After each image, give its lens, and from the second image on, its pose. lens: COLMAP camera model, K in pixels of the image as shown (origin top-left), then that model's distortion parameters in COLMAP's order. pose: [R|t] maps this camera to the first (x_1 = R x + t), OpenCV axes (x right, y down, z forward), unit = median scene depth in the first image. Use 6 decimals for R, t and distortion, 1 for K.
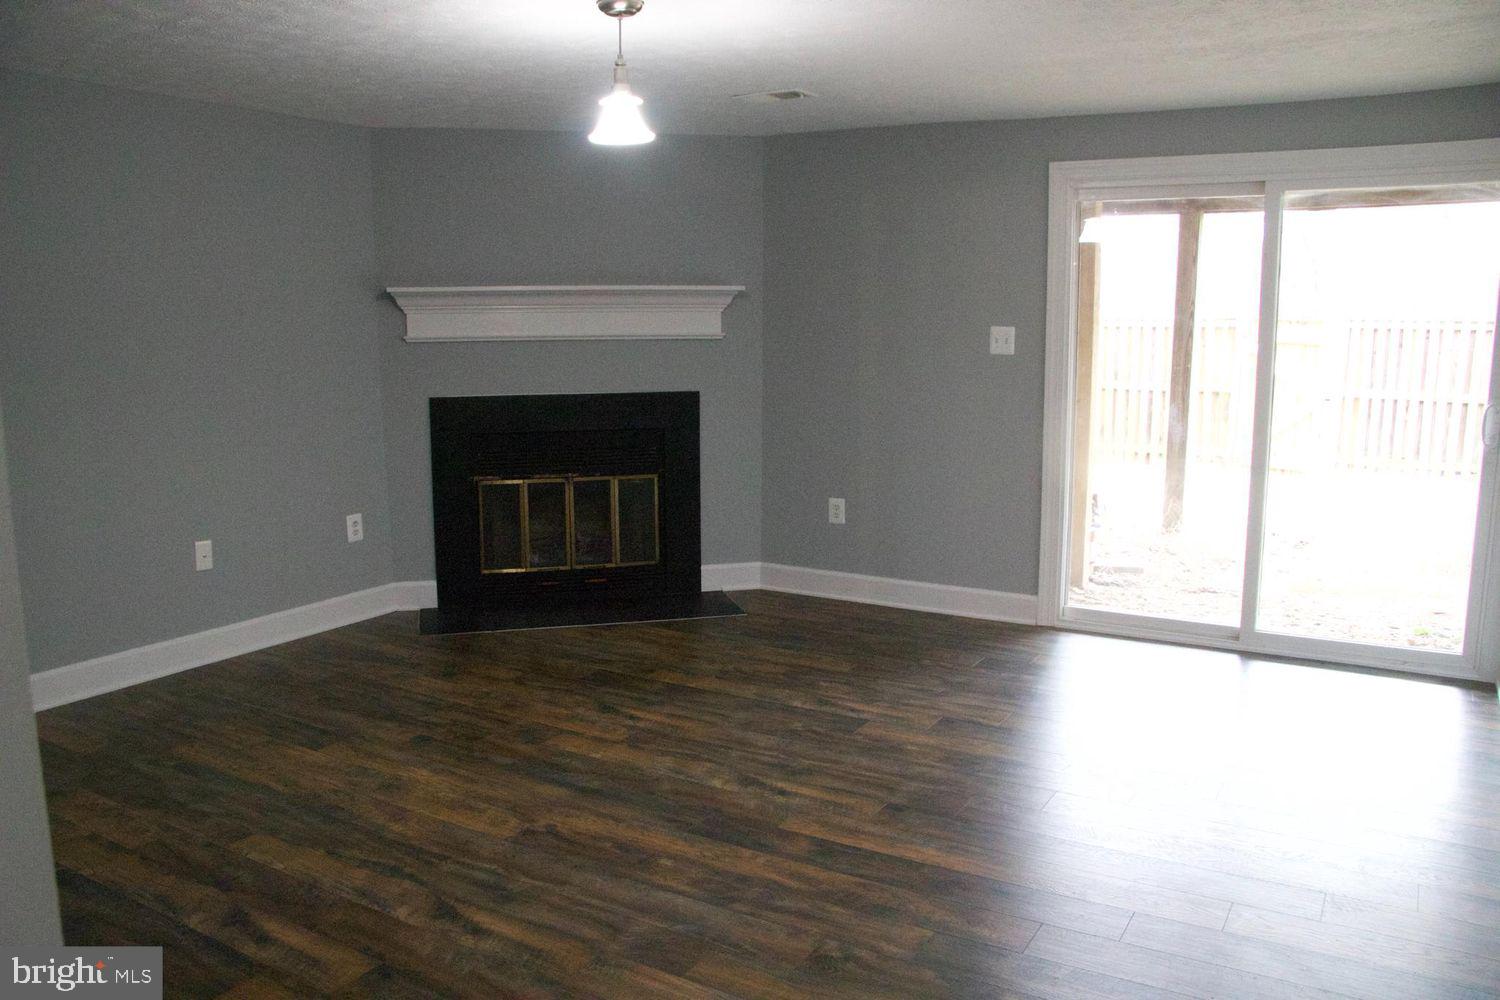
lens RADIAL K [[1185.6, 0, 750.0], [0, 1185.6, 500.0], [0, 0, 1]] dist [-0.143500, 0.159535]
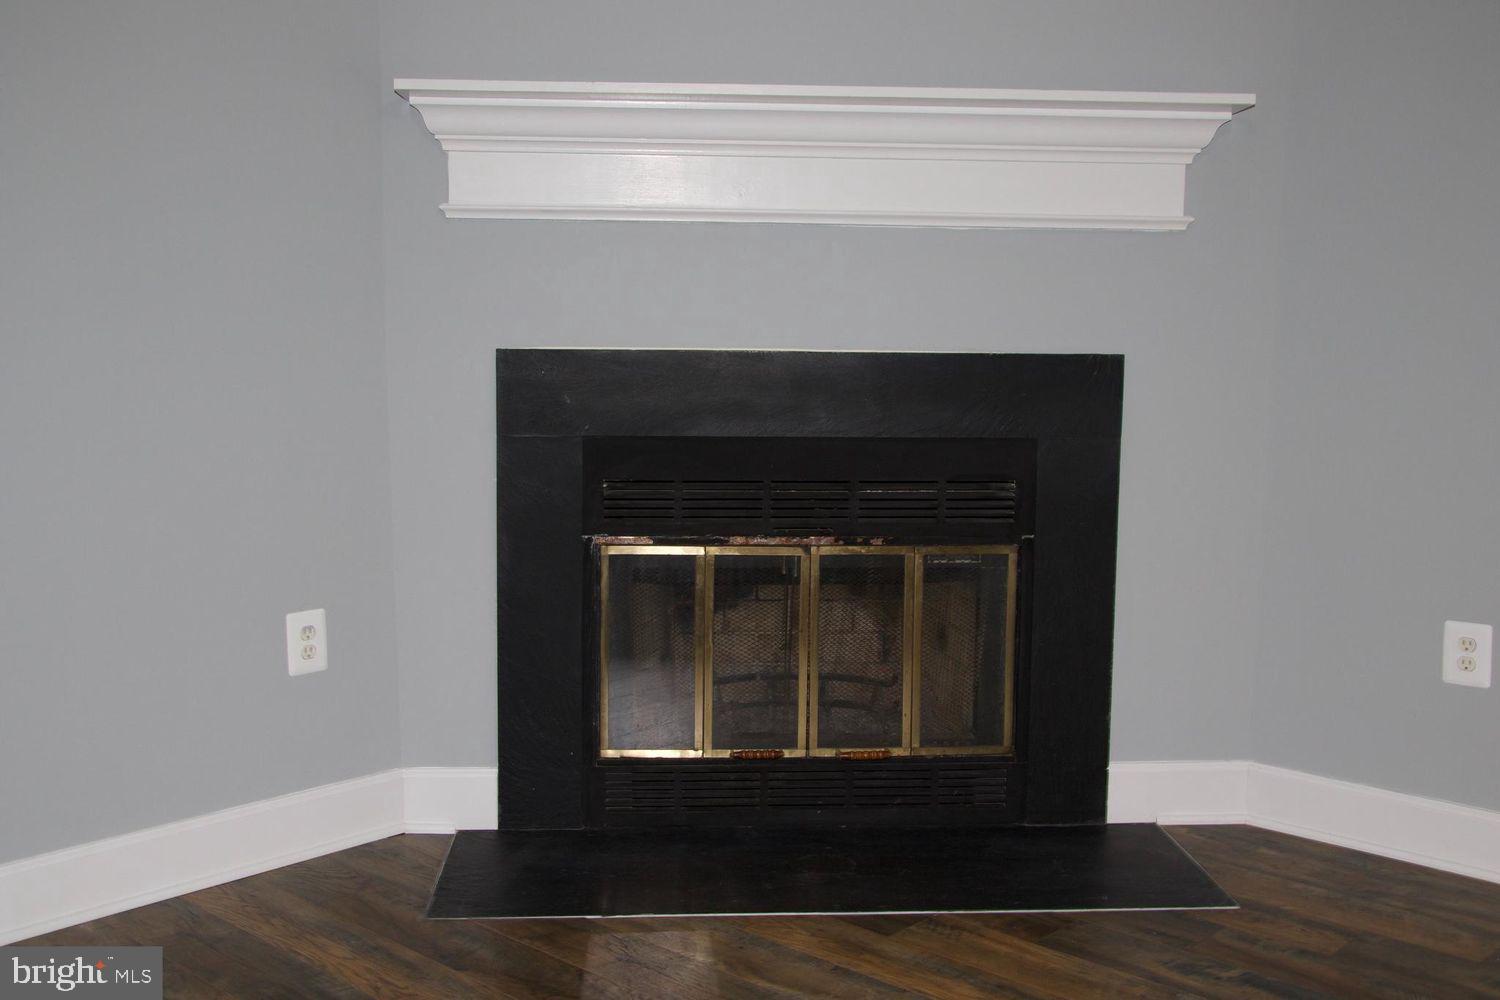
lens RADIAL K [[1576.5, 0, 724.7], [0, 1576.5, 519.3], [0, 0, 1]] dist [-0.013362, 0.010955]
pose [[0.975482, 0.035028, -0.217273, -0.063311], [-0.043266, 0.998509, -0.033273, -0.008746], [0.215784, 0.041858, 0.975543, 0.463598]]
